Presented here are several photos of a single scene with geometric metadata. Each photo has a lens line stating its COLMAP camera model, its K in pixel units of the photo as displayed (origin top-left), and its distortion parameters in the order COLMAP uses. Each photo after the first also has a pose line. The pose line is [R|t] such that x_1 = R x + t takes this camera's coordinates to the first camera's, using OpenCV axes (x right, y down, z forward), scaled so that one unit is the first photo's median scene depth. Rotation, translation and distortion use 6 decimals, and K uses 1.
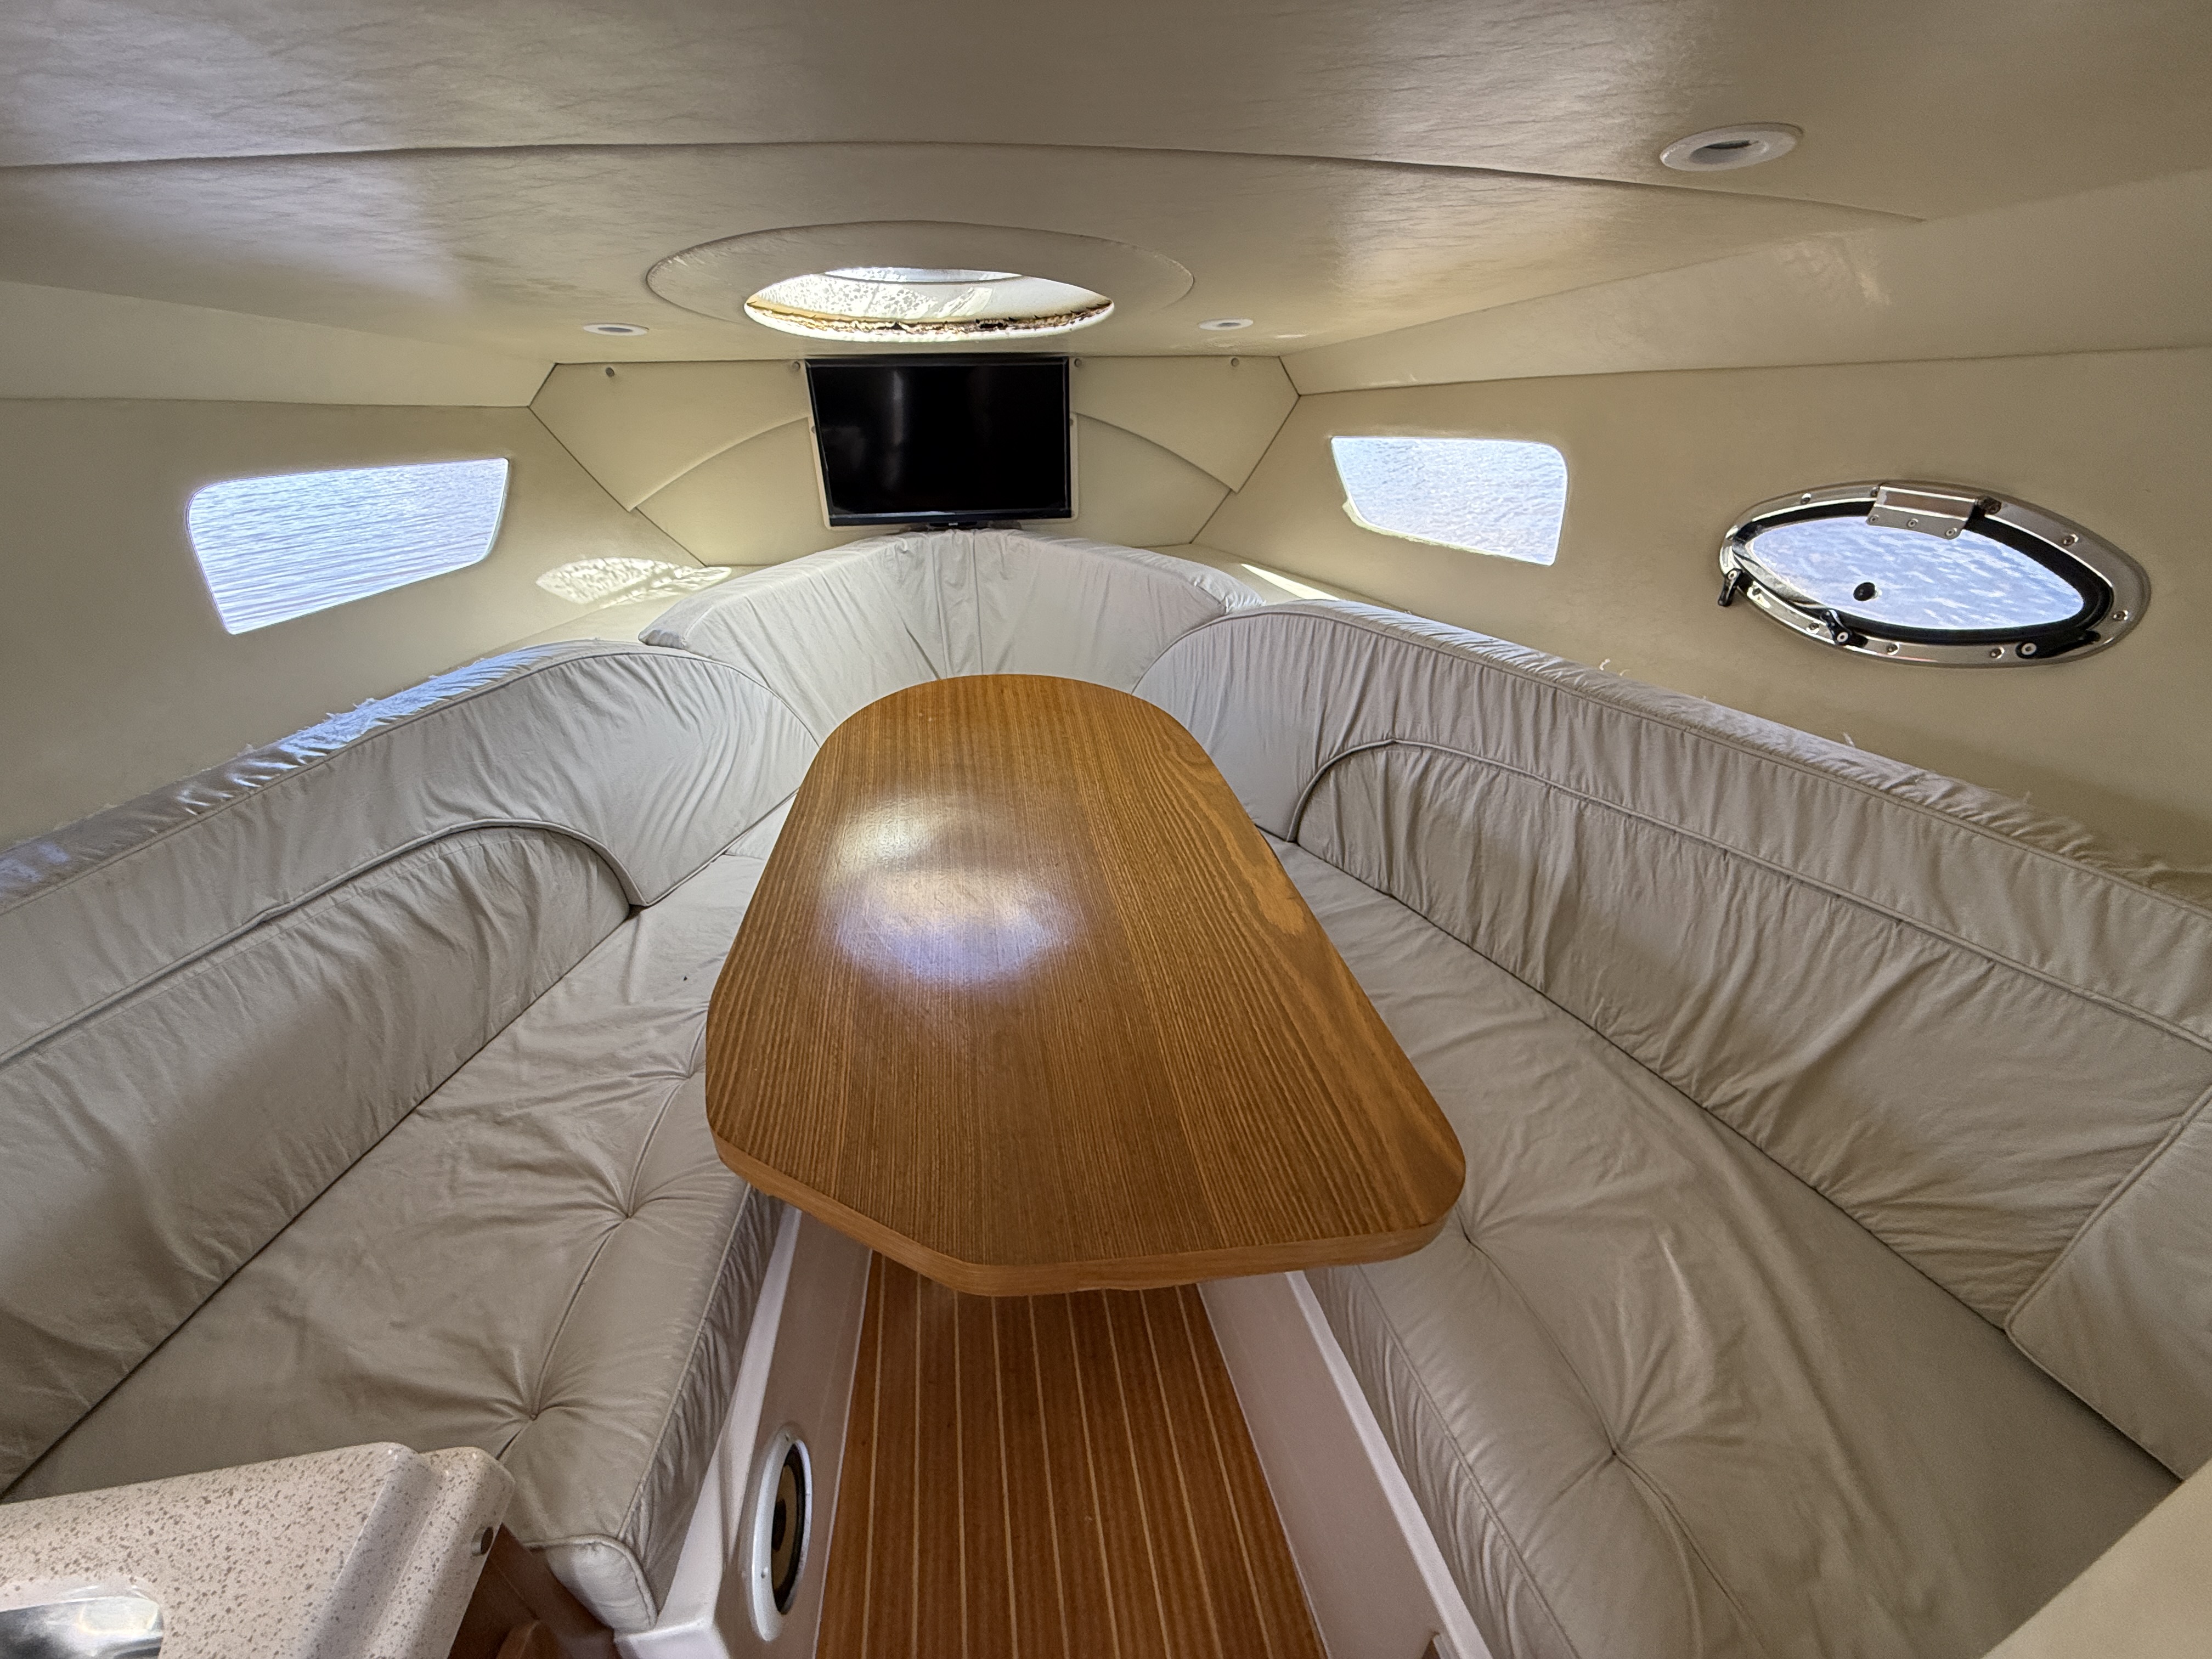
lens RADIAL K [[885.2, 0, 1103.0], [0, 885.2, 824.5], [0, 0, 1]] dist [0.005613, -0.000060]
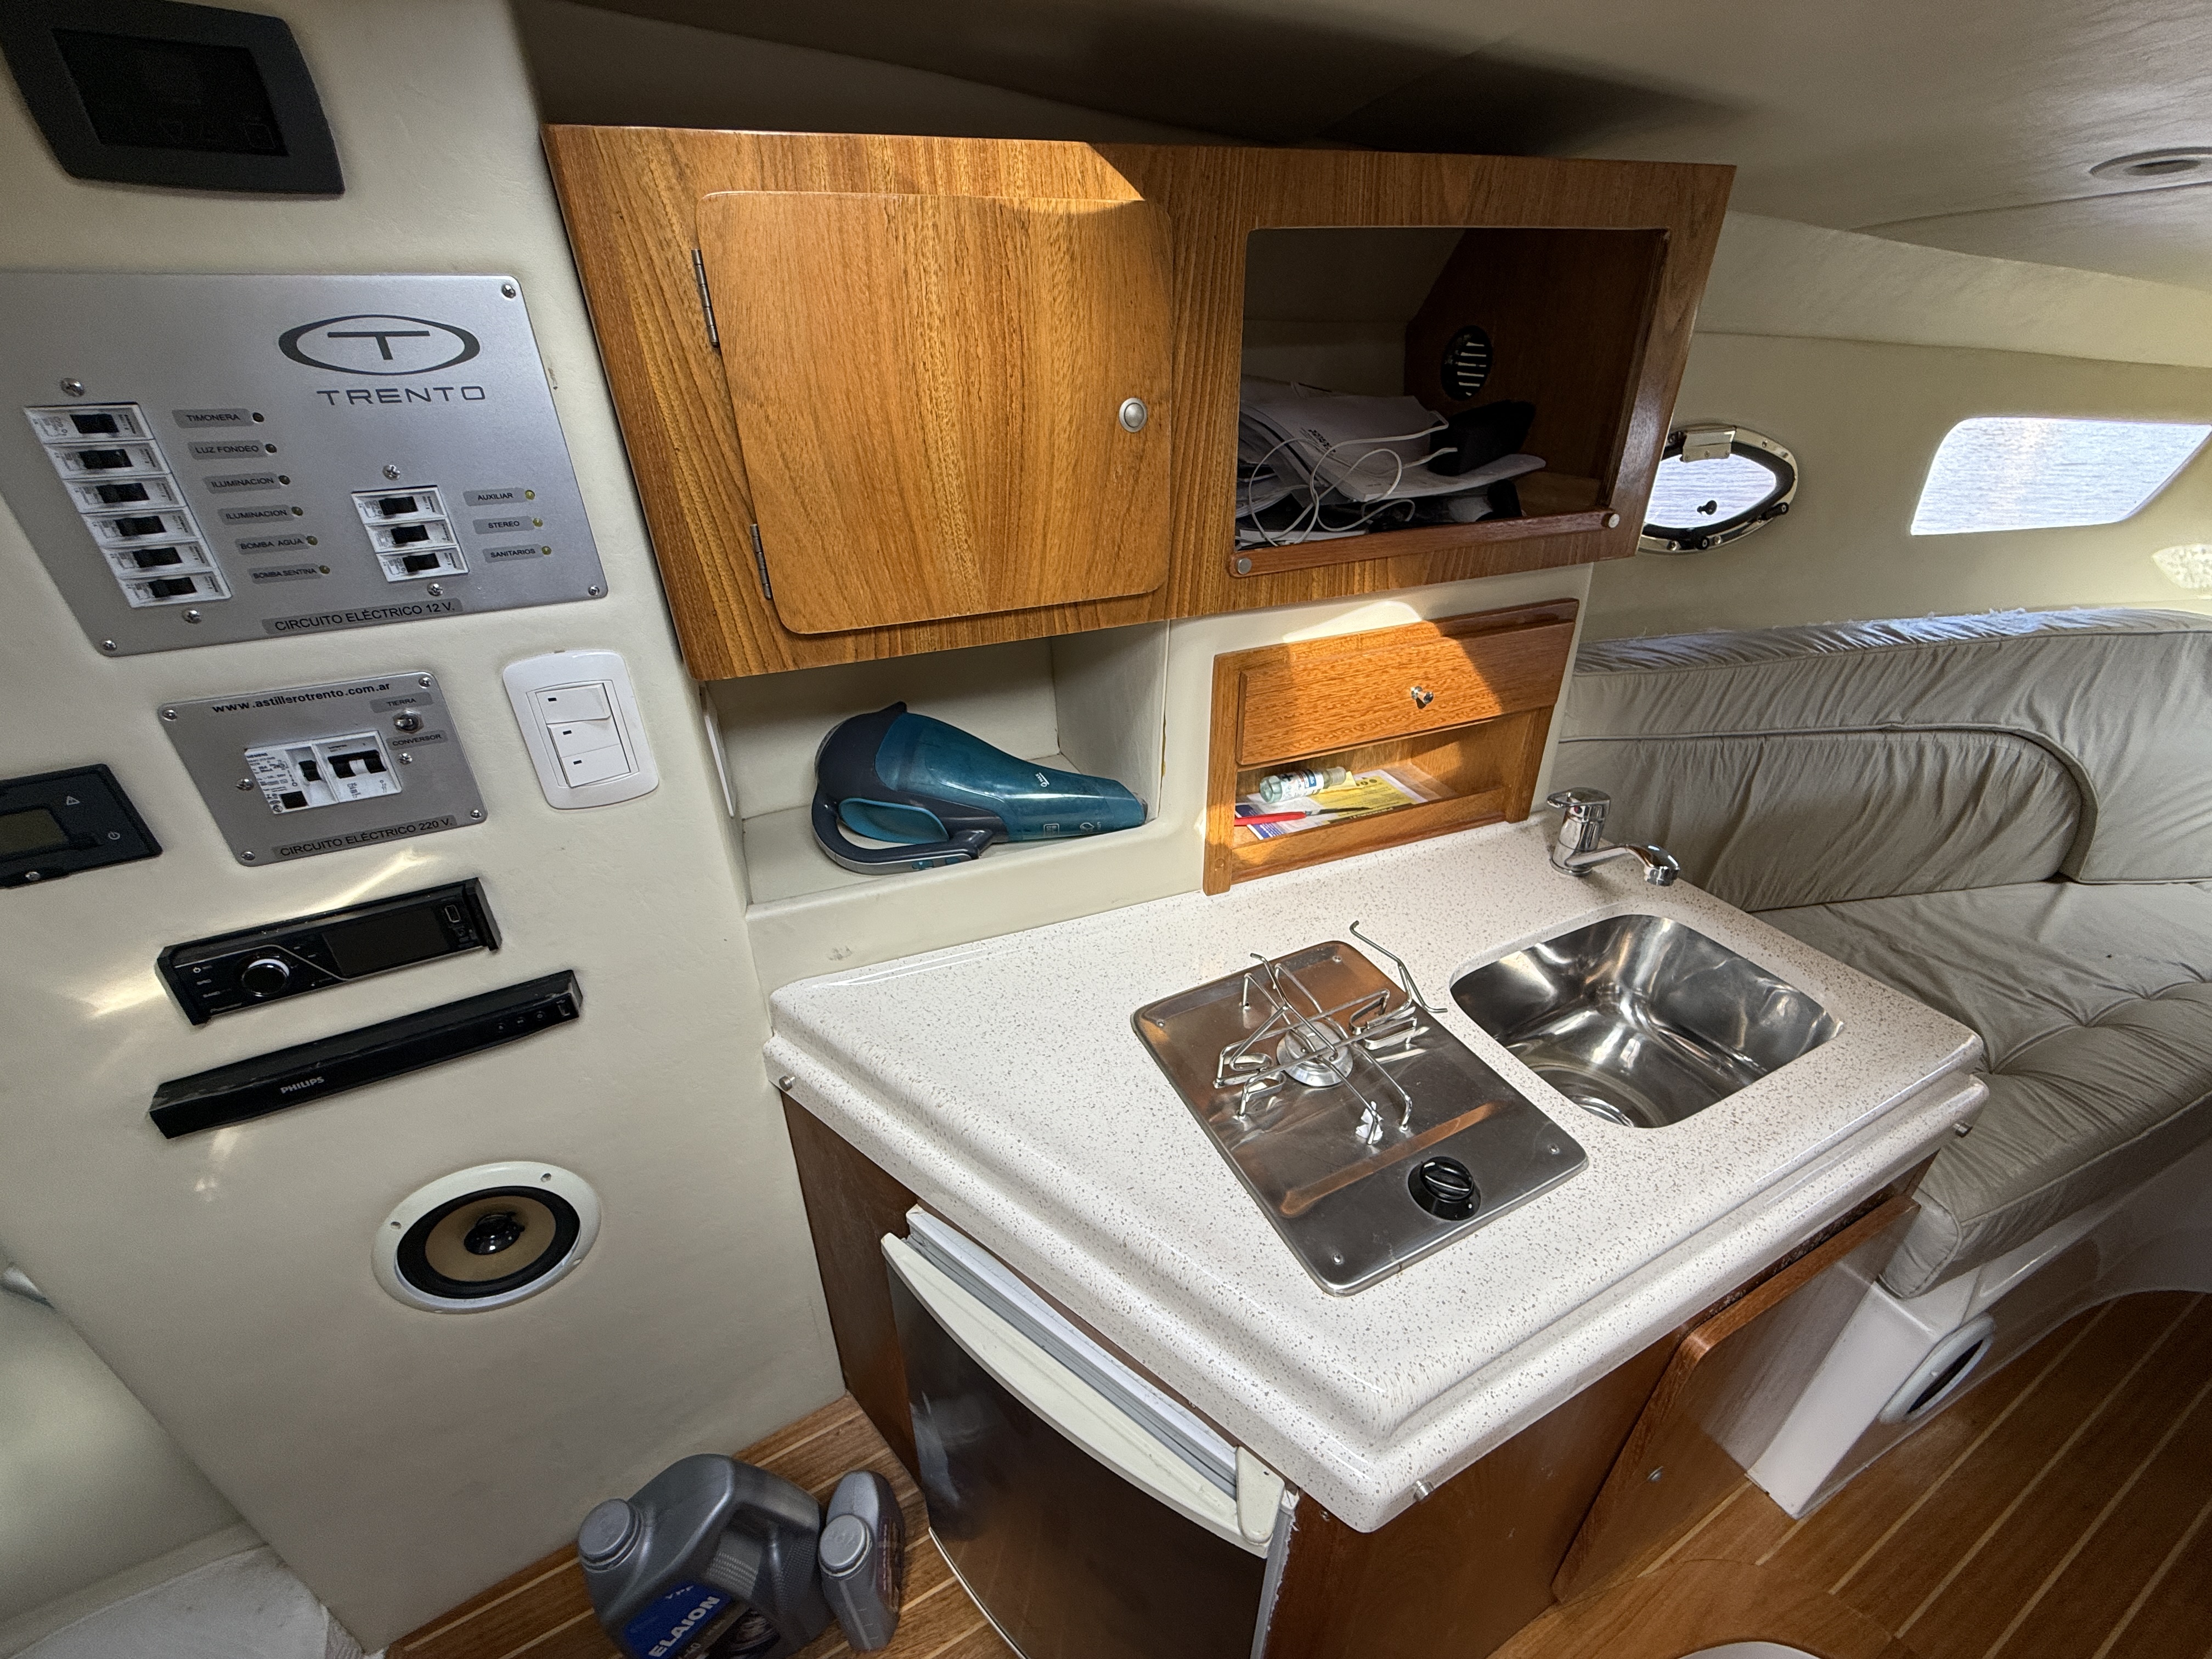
lens RADIAL K [[880.8, 0, 1104.4], [0, 880.8, 831.9], [0, 0, 1]] dist [-0.000813, -0.000121]
pose [[0.306476, 0.487630, -0.817490, -0.065549], [-0.449651, 0.831121, 0.327187, 0.205602], [0.838979, 0.267310, 0.473982, -0.384128]]
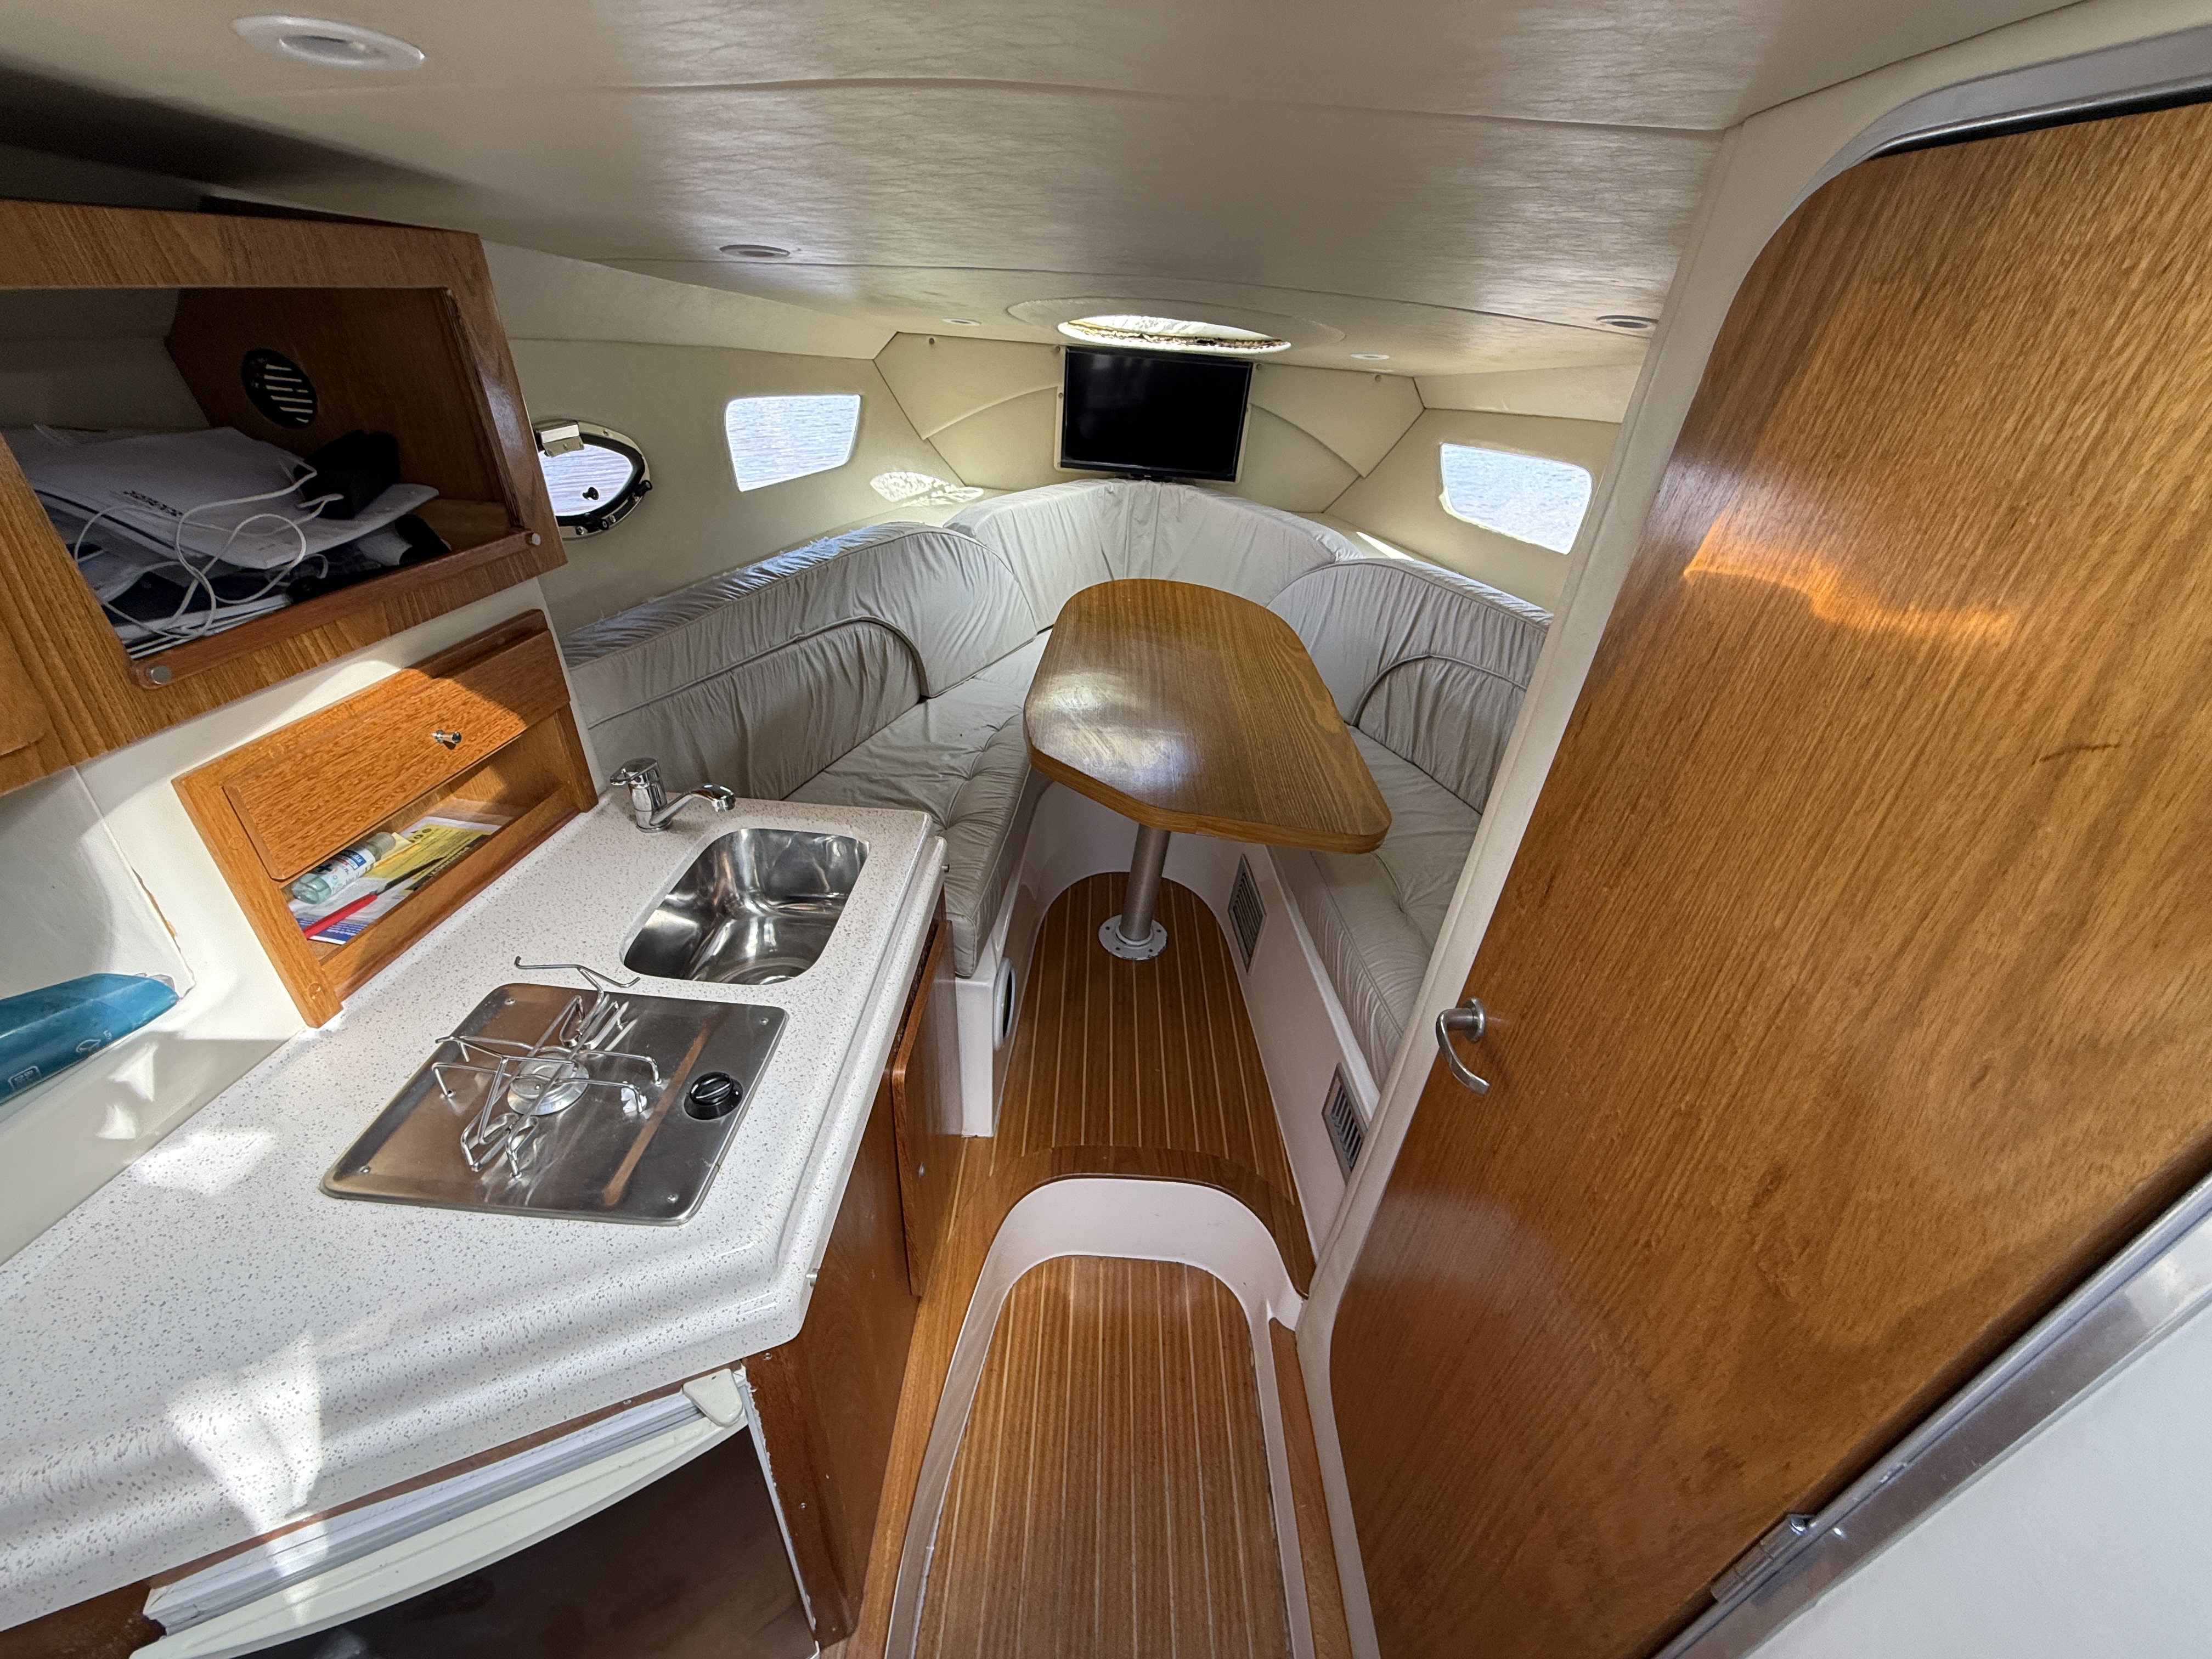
lens RADIAL K [[880.8, 0, 1104.4], [0, 880.8, 831.9], [0, 0, 1]] dist [-0.000813, -0.000121]
pose [[0.981887, 0.159549, -0.102186, -0.012359], [-0.154707, 0.986499, 0.053723, 0.188023], [0.109378, -0.036941, 0.993314, -0.507776]]
